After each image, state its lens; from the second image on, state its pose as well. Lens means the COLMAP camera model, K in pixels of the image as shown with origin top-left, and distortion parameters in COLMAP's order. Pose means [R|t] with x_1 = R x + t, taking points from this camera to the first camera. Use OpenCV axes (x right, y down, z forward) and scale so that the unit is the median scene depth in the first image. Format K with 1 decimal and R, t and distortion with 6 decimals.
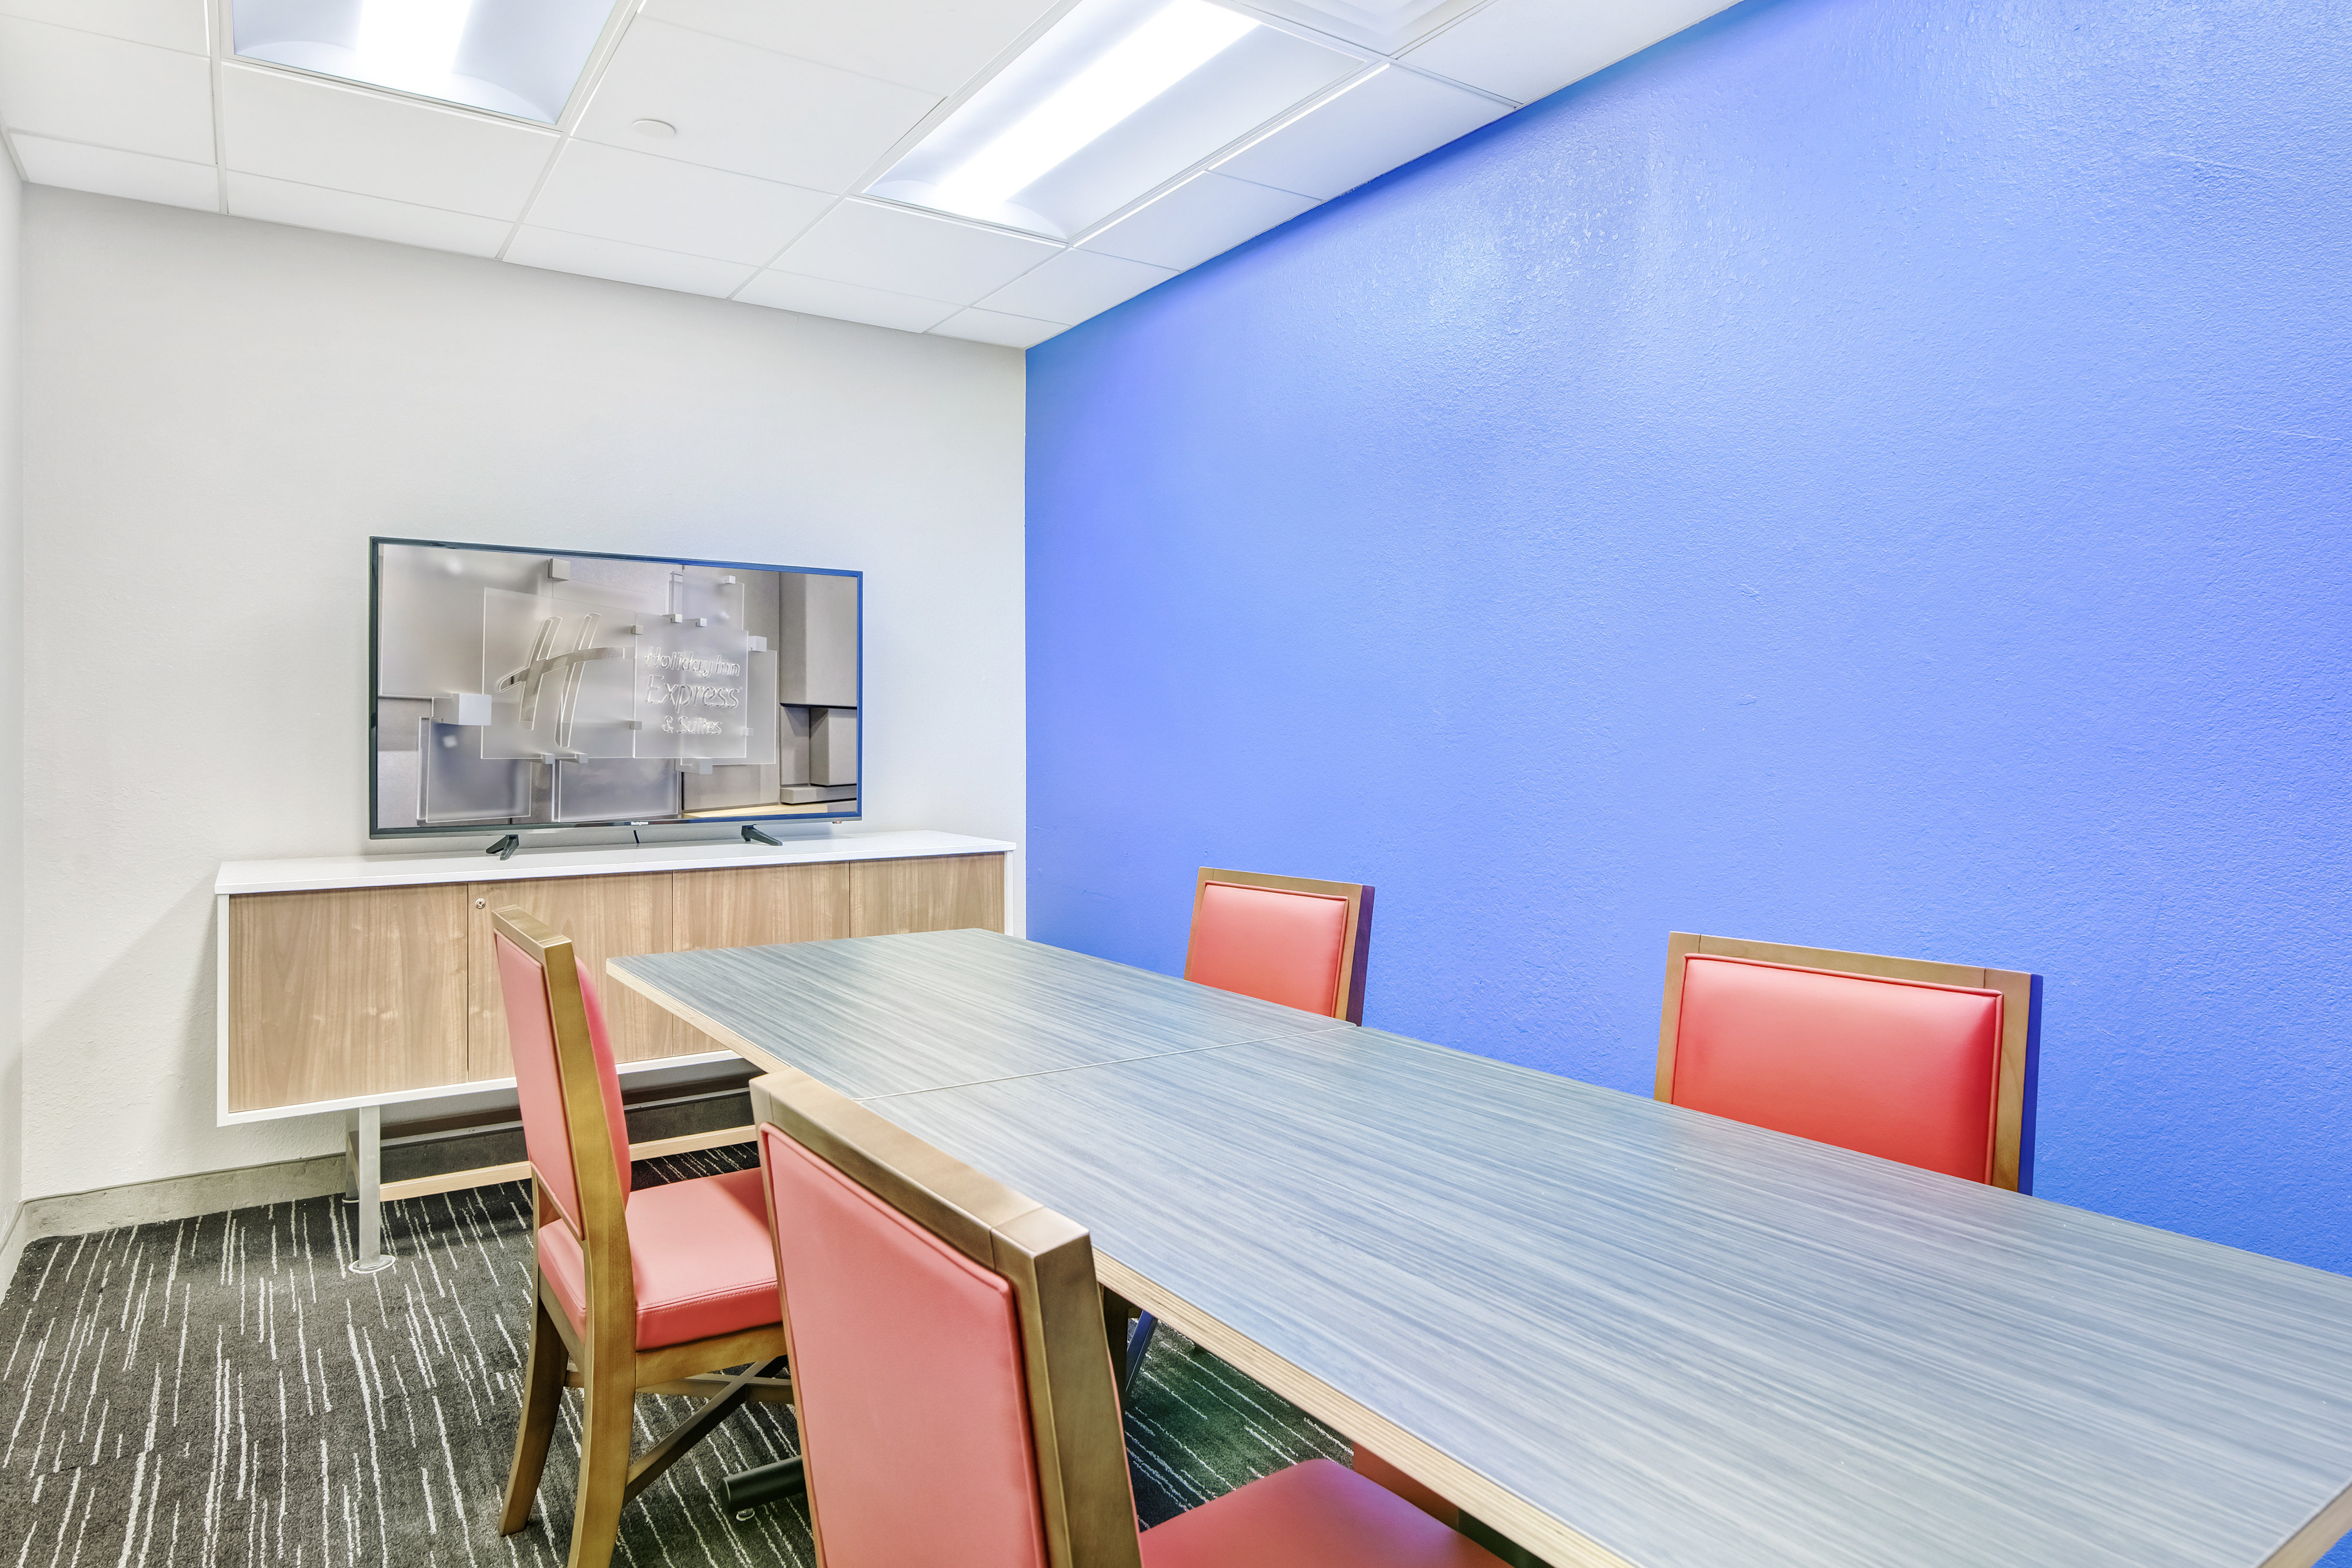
lens RADIAL K [[1398.5, 0, 1177.7], [0, 1398.5, 747.5], [0, 0, 1]] dist [-0.007282, -0.000171]
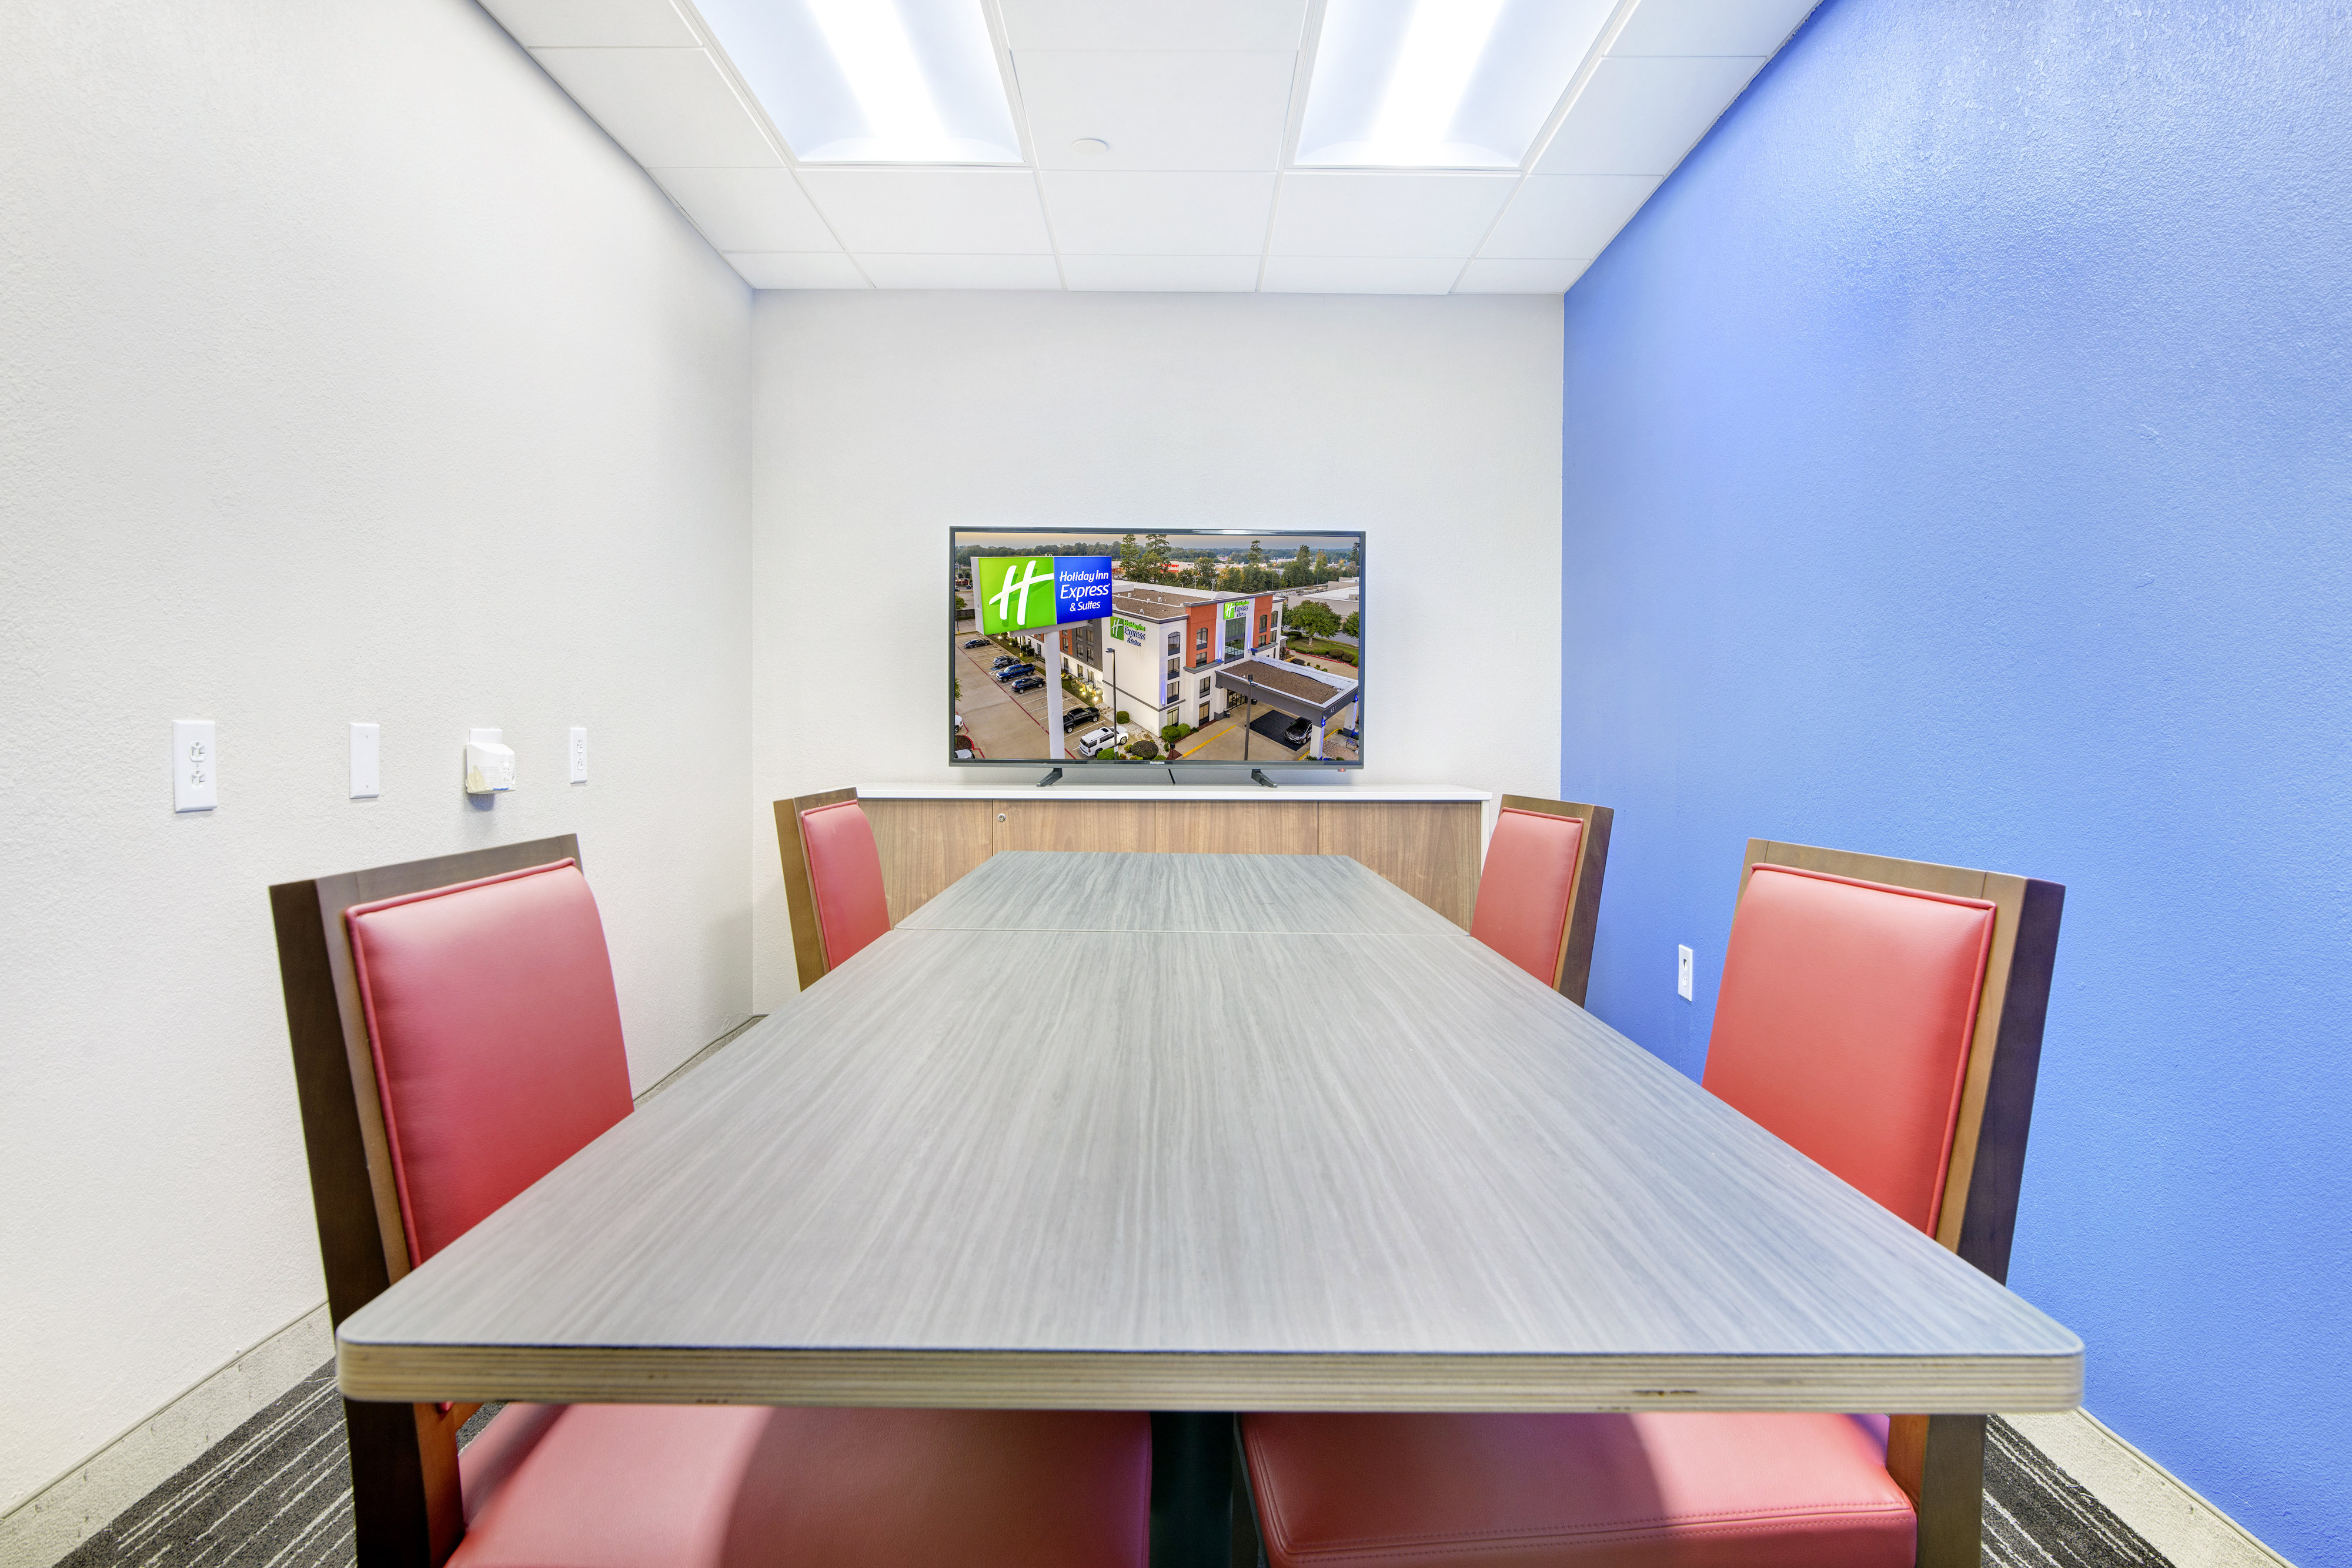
lens RADIAL K [[1369.1, 0, 1176.0], [0, 1369.1, 784.0], [0, 0, 1]] dist [-0.018390, 0.000744]
pose [[0.828404, 0.024688, -0.559587, 0.315074], [-0.011246, 0.999560, 0.027449, 0.049394], [0.560019, -0.016446, 0.828317, 0.089682]]
